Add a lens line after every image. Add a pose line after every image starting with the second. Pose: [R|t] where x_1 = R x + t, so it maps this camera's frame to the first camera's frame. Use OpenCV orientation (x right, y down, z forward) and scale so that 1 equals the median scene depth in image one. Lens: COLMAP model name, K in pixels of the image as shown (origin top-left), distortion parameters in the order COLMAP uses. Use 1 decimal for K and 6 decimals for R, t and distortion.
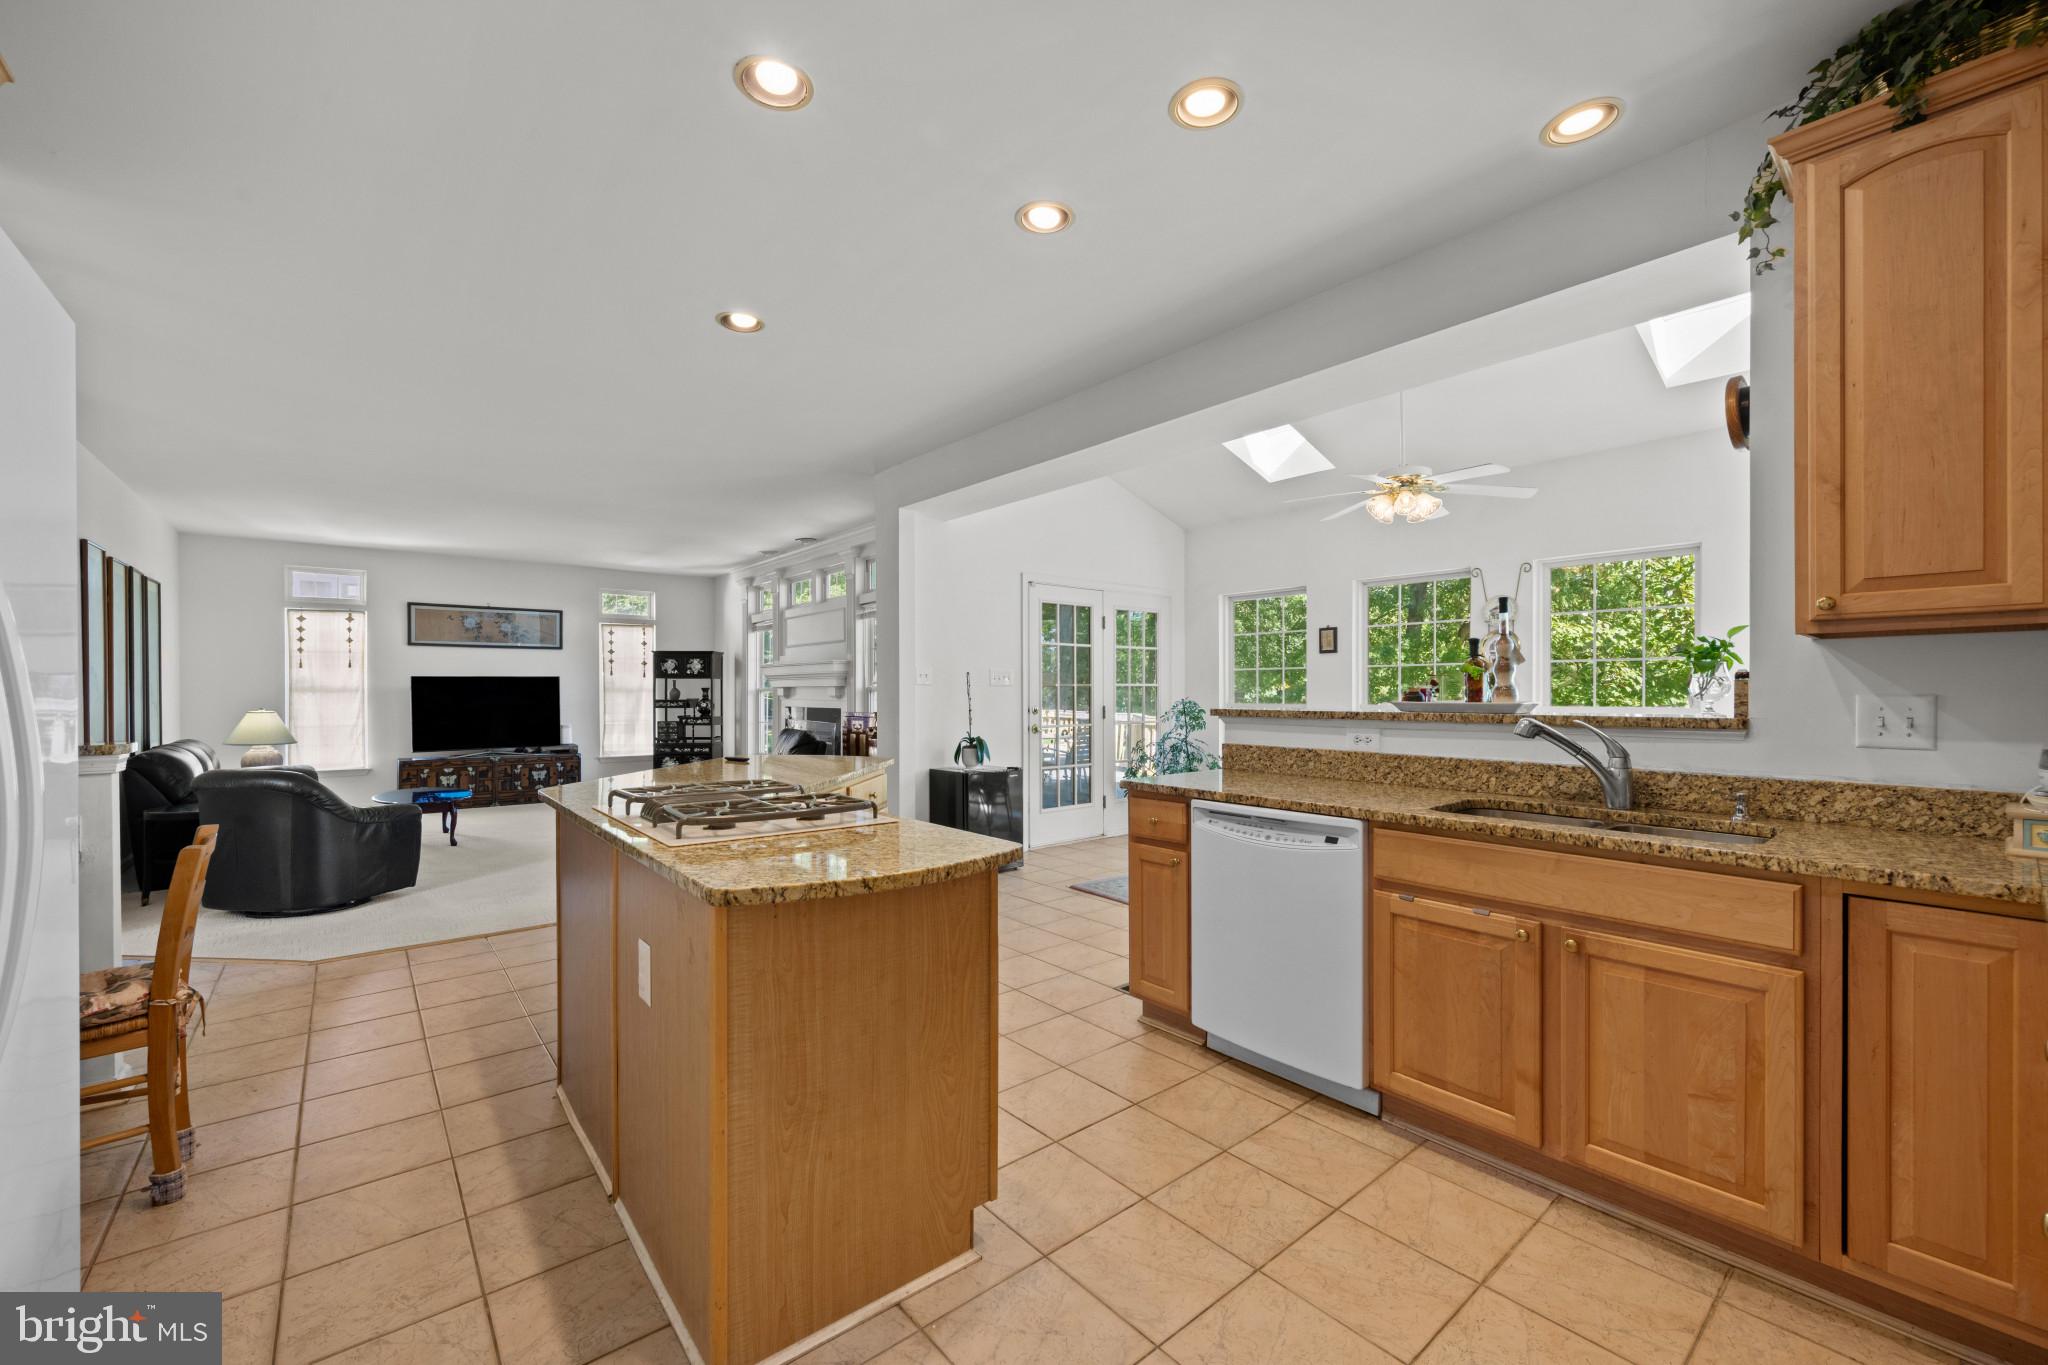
lens RADIAL K [[811.9, 0, 1016.3], [0, 811.9, 687.9], [0, 0, 1]] dist [-0.001849, 0.000146]
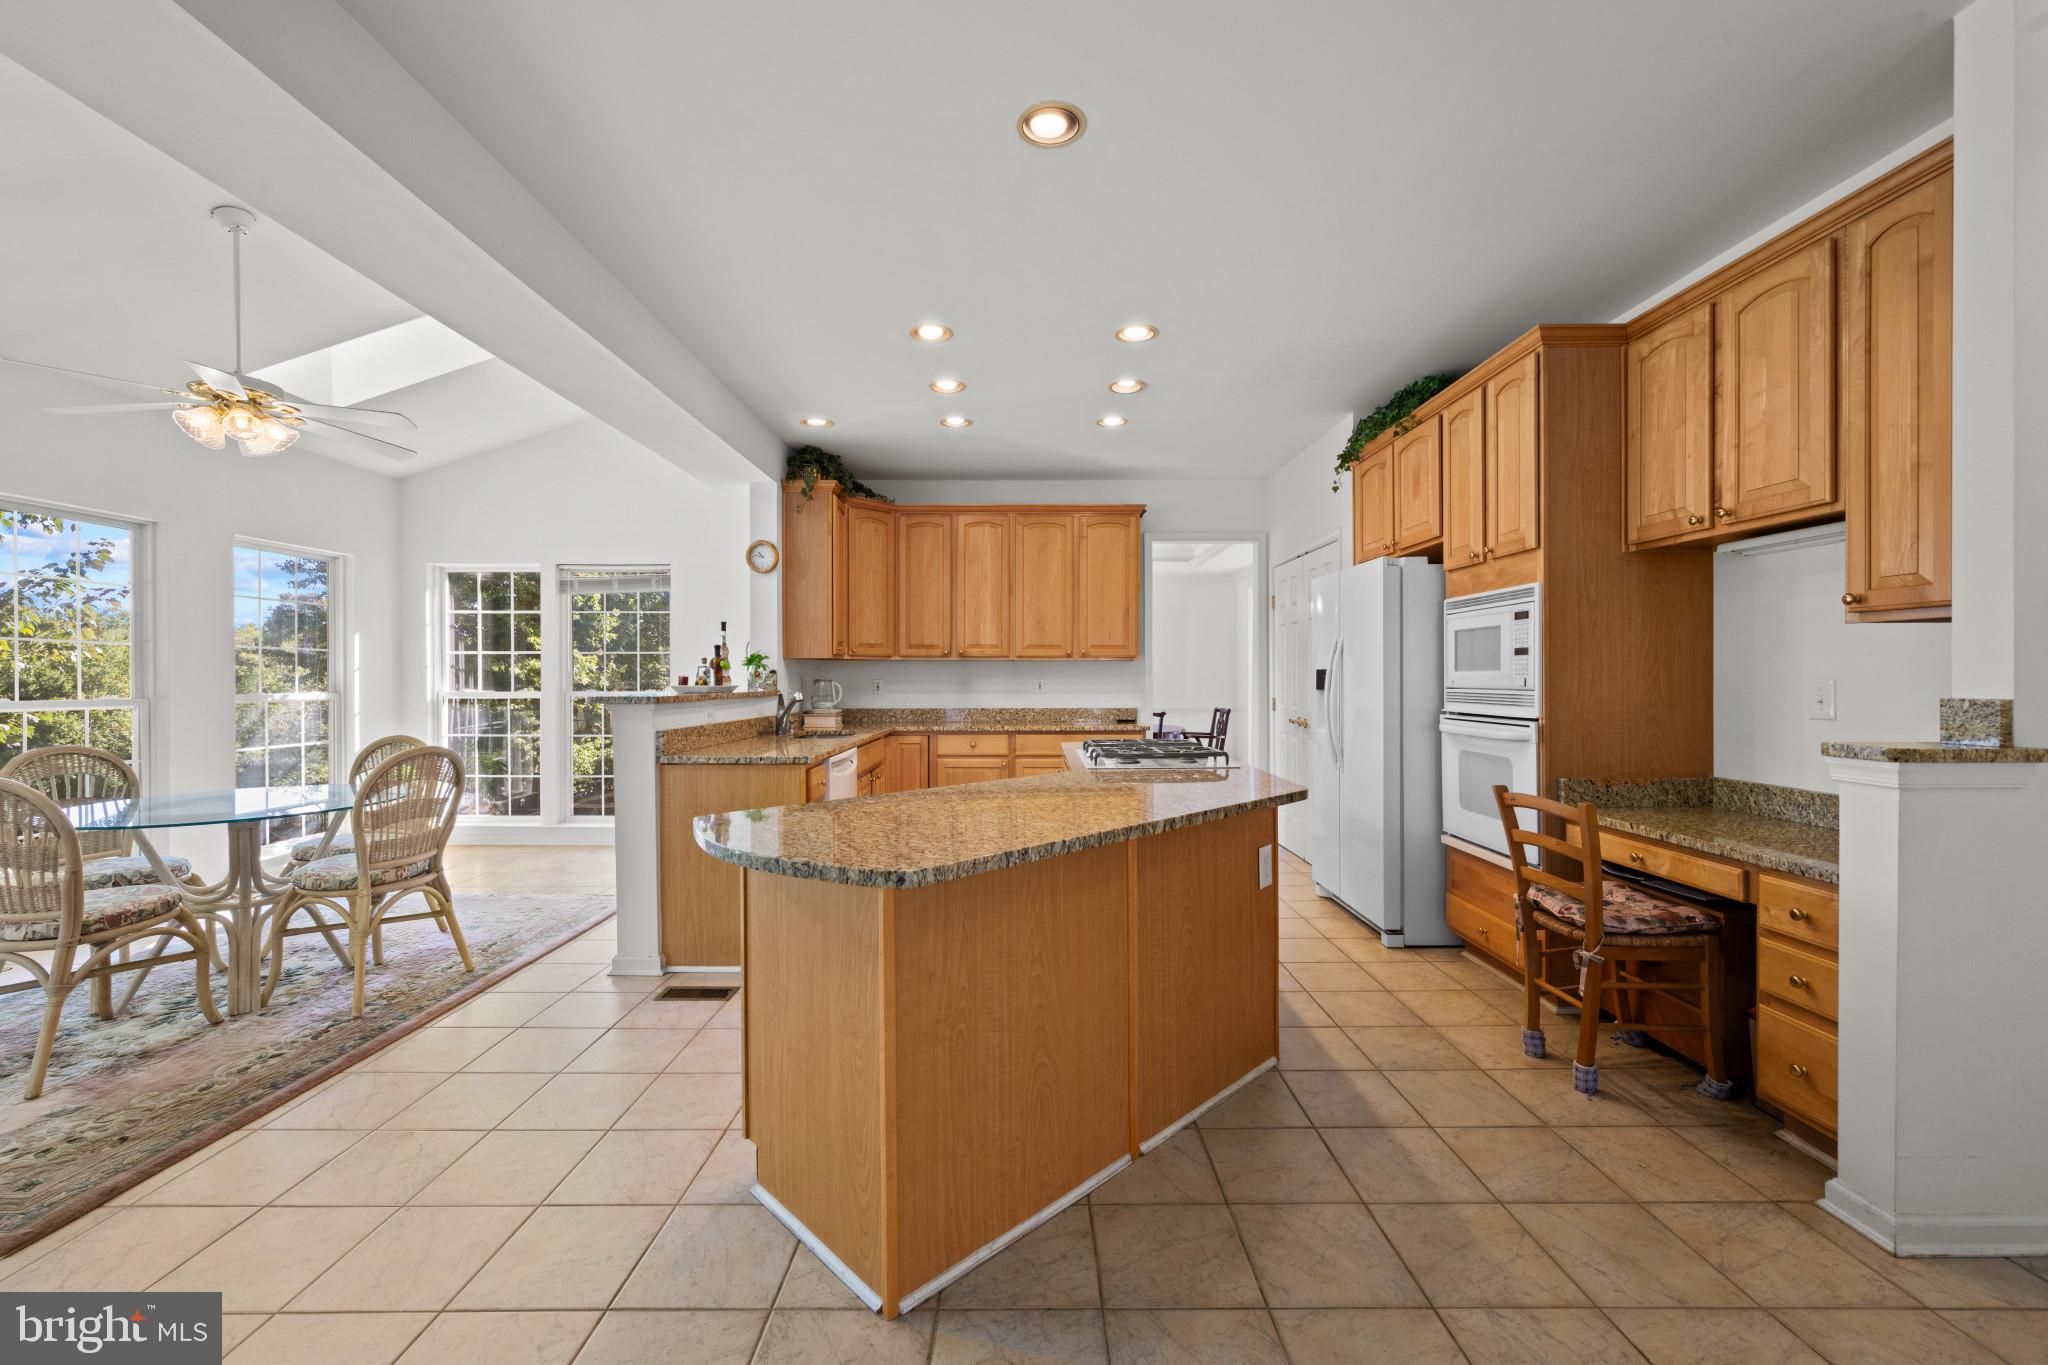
lens RADIAL K [[811.9, 0, 1007.9], [0, 811.9, 676.7], [0, 0, 1]] dist [-0.001849, 0.000146]
pose [[-0.762625, 0.003515, 0.646831, -0.368197], [0.000584, 0.999989, -0.004746, 0.003377], [-0.646840, -0.003241, -0.762619, 0.762741]]
